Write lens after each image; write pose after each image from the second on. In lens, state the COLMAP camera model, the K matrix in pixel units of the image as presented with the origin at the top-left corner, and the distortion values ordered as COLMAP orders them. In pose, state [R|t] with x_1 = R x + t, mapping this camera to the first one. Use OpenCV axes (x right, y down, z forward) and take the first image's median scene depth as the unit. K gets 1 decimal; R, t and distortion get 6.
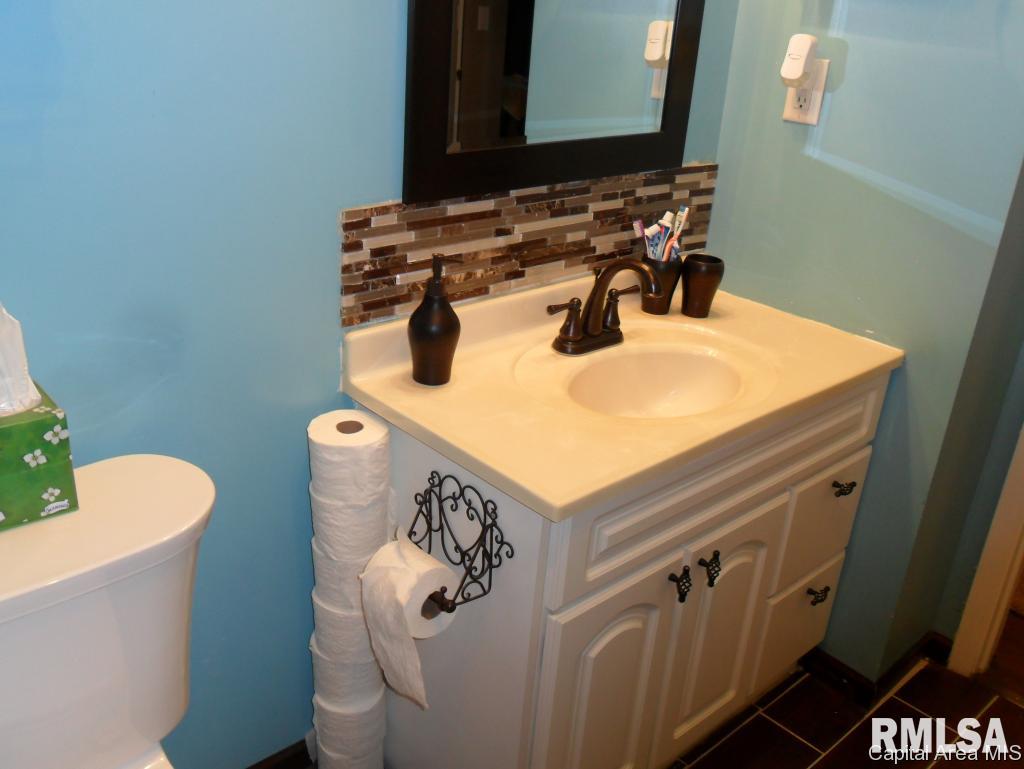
lens RADIAL K [[894.3, 0, 512.0], [0, 894.3, 384.5], [0, 0, 1]] dist [-0.004113, 0.001715]
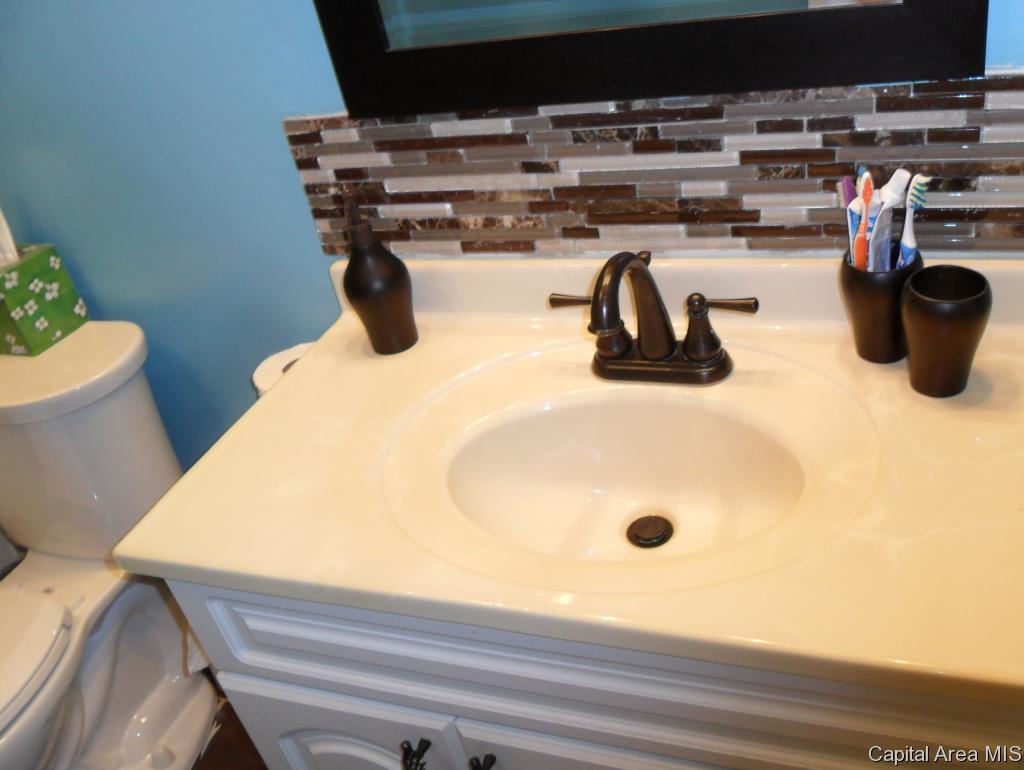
lens RADIAL K [[894.3, 0, 512.0], [0, 894.3, 385.0], [0, 0, 1]] dist [-0.004113, 0.001715]
pose [[0.499582, 0.327040, -0.802161, 0.580946], [-0.197452, 0.944613, 0.262145, -0.188280], [0.843463, 0.027425, 0.536486, 0.620090]]
